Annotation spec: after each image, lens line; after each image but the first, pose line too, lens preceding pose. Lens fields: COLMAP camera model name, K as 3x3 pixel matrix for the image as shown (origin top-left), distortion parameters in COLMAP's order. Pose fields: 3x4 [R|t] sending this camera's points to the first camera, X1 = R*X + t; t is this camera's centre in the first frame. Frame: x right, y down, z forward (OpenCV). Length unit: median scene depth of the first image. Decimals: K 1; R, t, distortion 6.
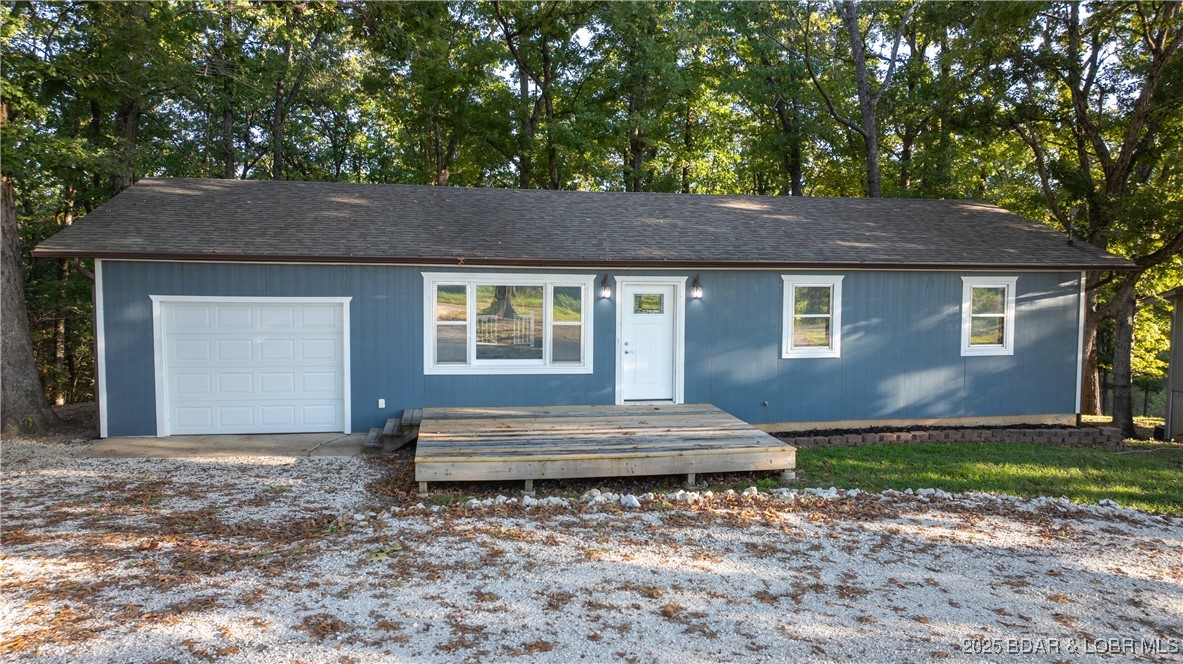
lens RADIAL K [[847.7, 0, 592.9], [0, 847.7, 335.9], [0, 0, 1]] dist [-0.010612, -0.003482]
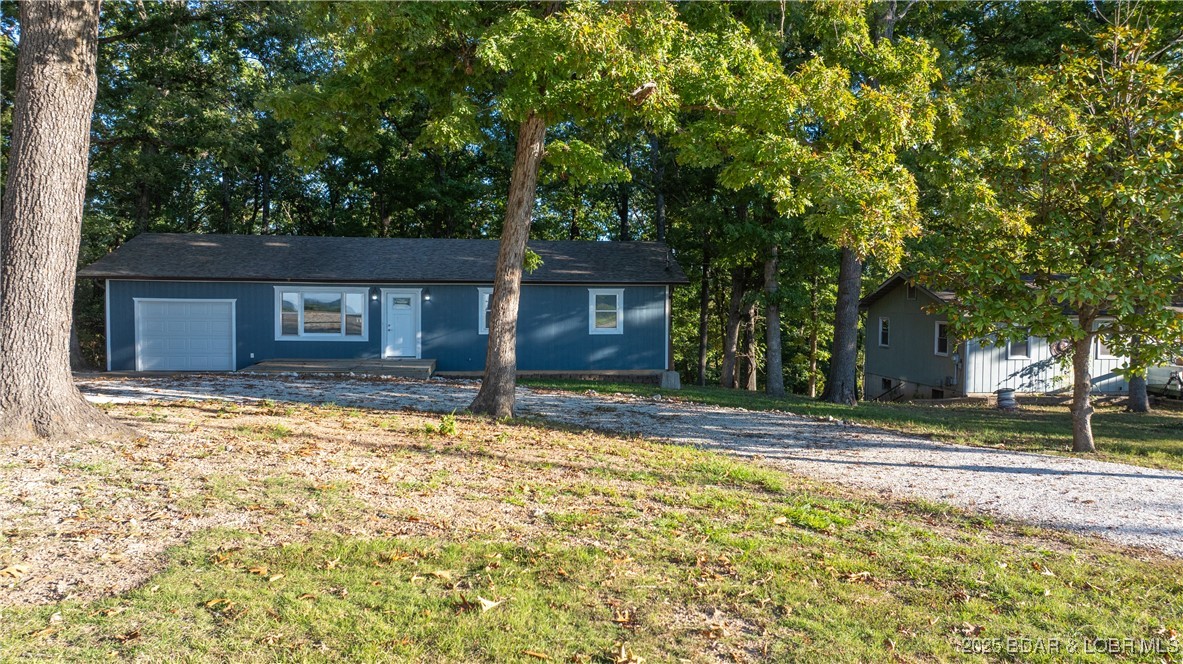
lens RADIAL K [[847.7, 0, 598.8], [0, 847.7, 328.5], [0, 0, 1]] dist [-0.010612, -0.003482]
pose [[0.997602, 0.002938, -0.069146, 0.625172], [-0.004635, 0.999692, -0.024393, 0.059688], [0.069053, 0.024655, 0.997308, -0.793604]]
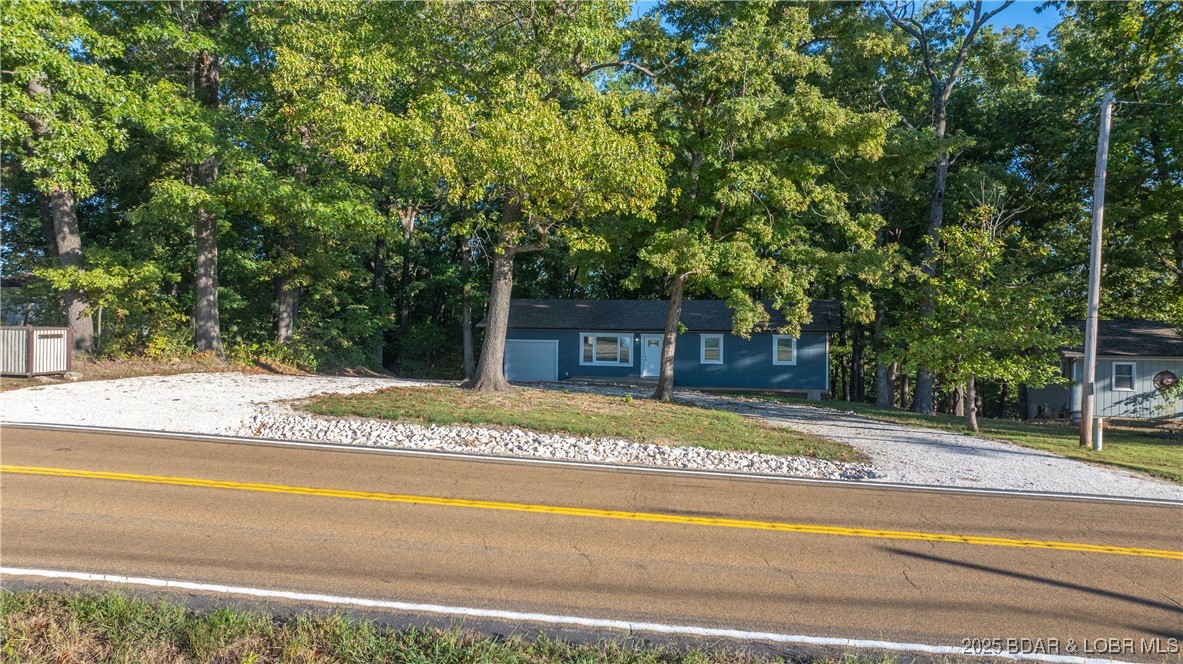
lens RADIAL K [[847.7, 0, 588.3], [0, 847.7, 332.4], [0, 0, 1]] dist [-0.010612, -0.003482]
pose [[0.900139, 0.004559, -0.435579, 1.159519], [-0.028894, 0.998368, -0.049262, 0.076165], [0.434644, 0.056929, 0.898801, -1.758184]]
